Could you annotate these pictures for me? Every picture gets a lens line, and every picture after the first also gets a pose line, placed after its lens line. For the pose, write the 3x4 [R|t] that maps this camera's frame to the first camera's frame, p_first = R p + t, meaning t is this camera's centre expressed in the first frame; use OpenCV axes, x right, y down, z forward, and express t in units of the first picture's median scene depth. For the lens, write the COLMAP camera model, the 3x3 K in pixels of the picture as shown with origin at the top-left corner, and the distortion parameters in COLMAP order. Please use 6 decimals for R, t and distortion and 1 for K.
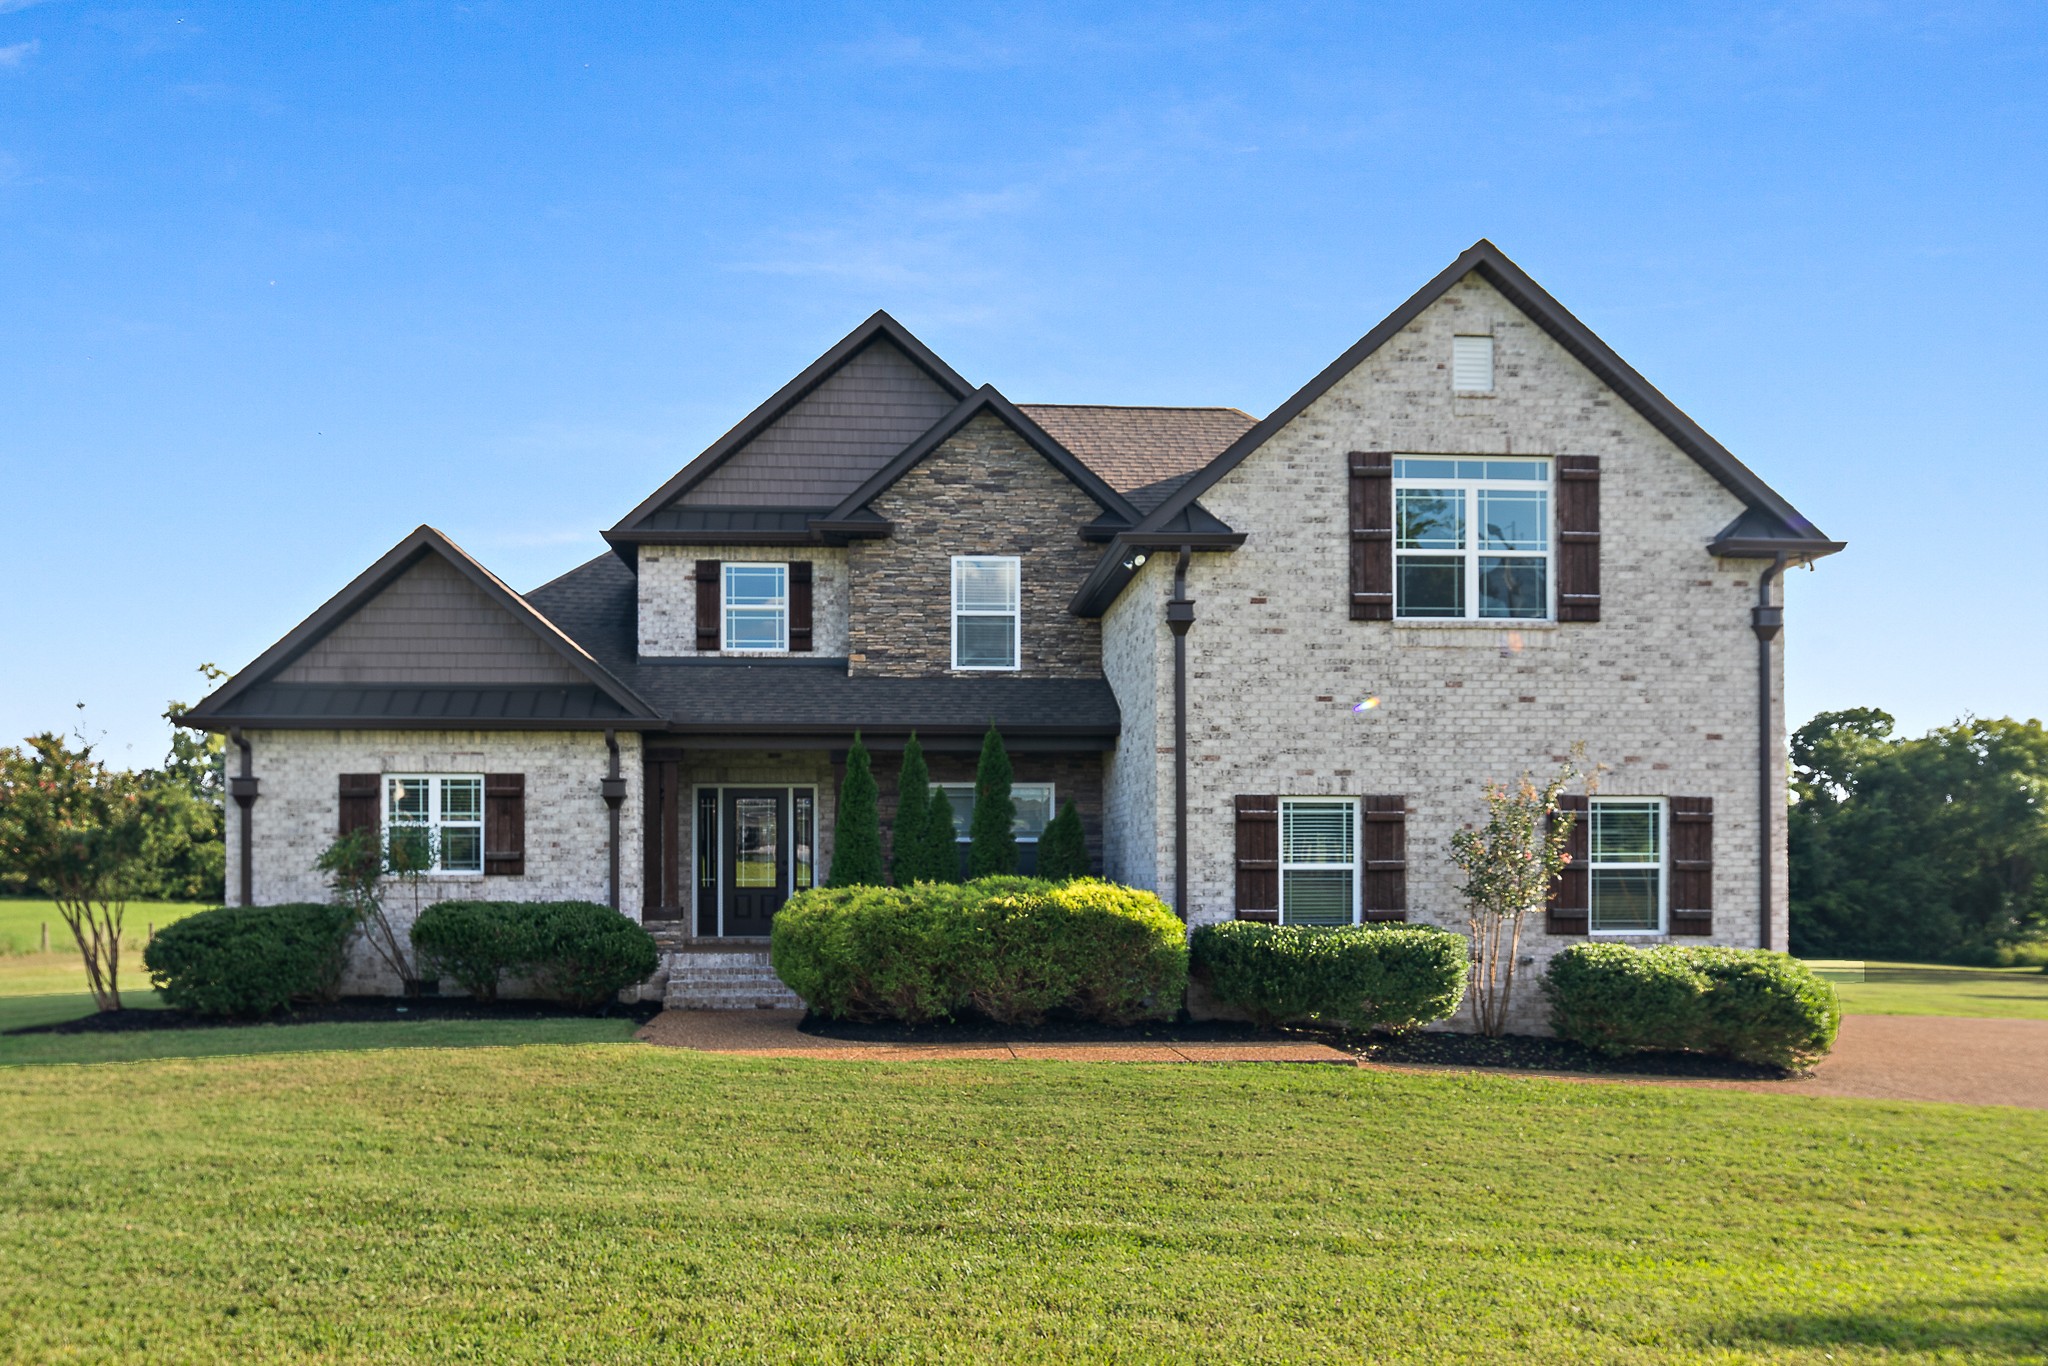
lens RADIAL K [[1637.0, 0, 1027.7], [0, 1637.0, 877.3], [0, 0, 1]] dist [-0.000702, 0.000965]
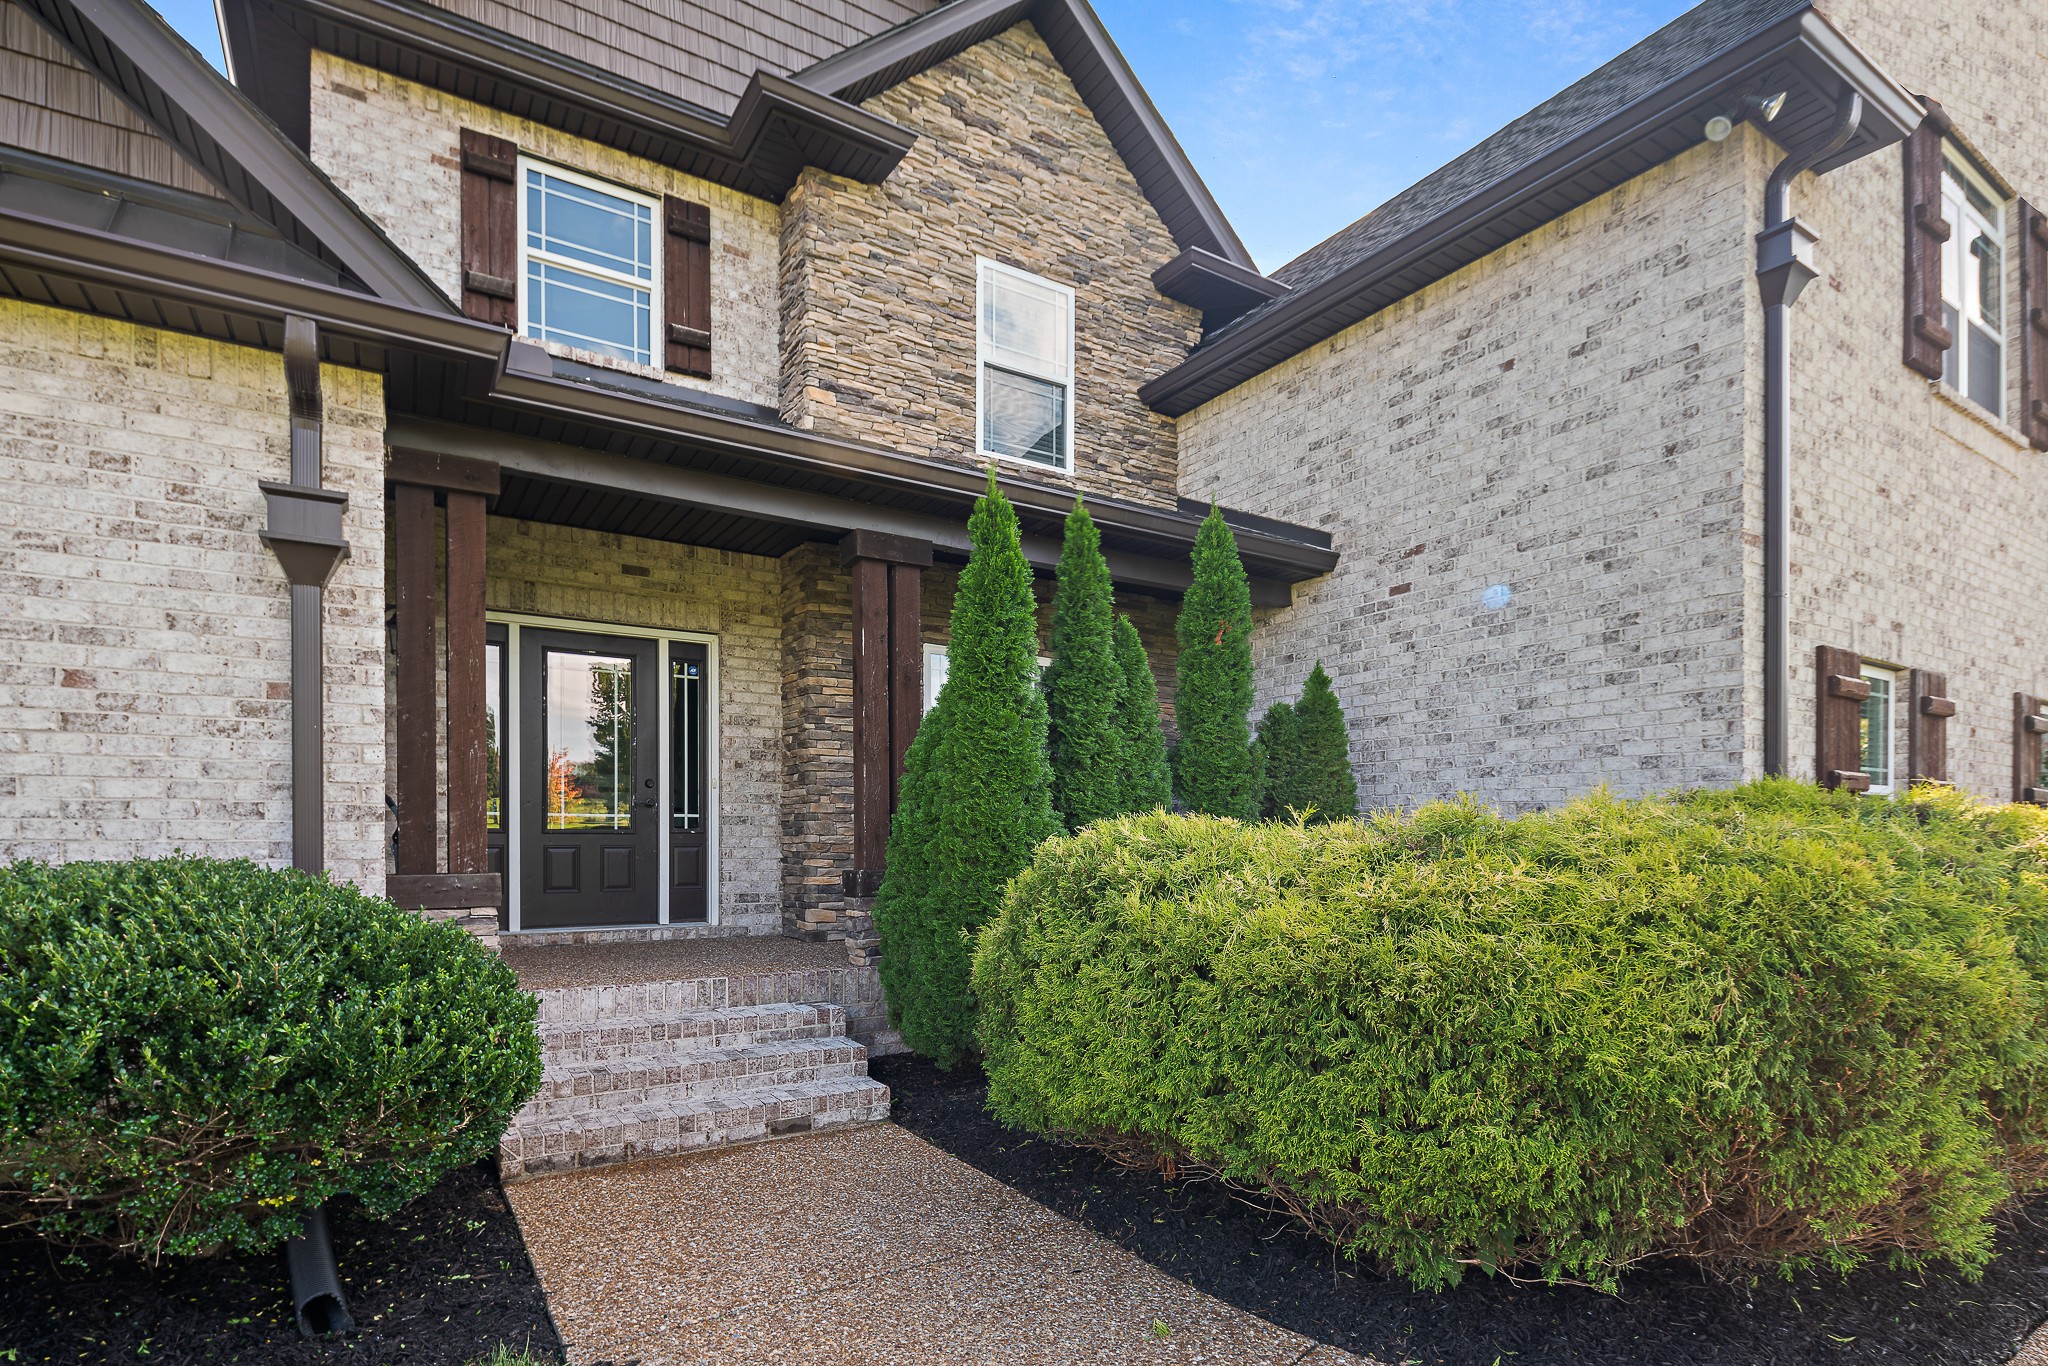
lens RADIAL K [[1021.1, 0, 1026.7], [0, 1021.1, 850.8], [0, 0, 1]] dist [0.002094, -0.000163]
pose [[0.883361, -0.002000, 0.468689, -0.196795], [-0.002268, 0.999961, 0.008542, 0.009605], [-0.468688, -0.008609, 0.883322, 0.664540]]
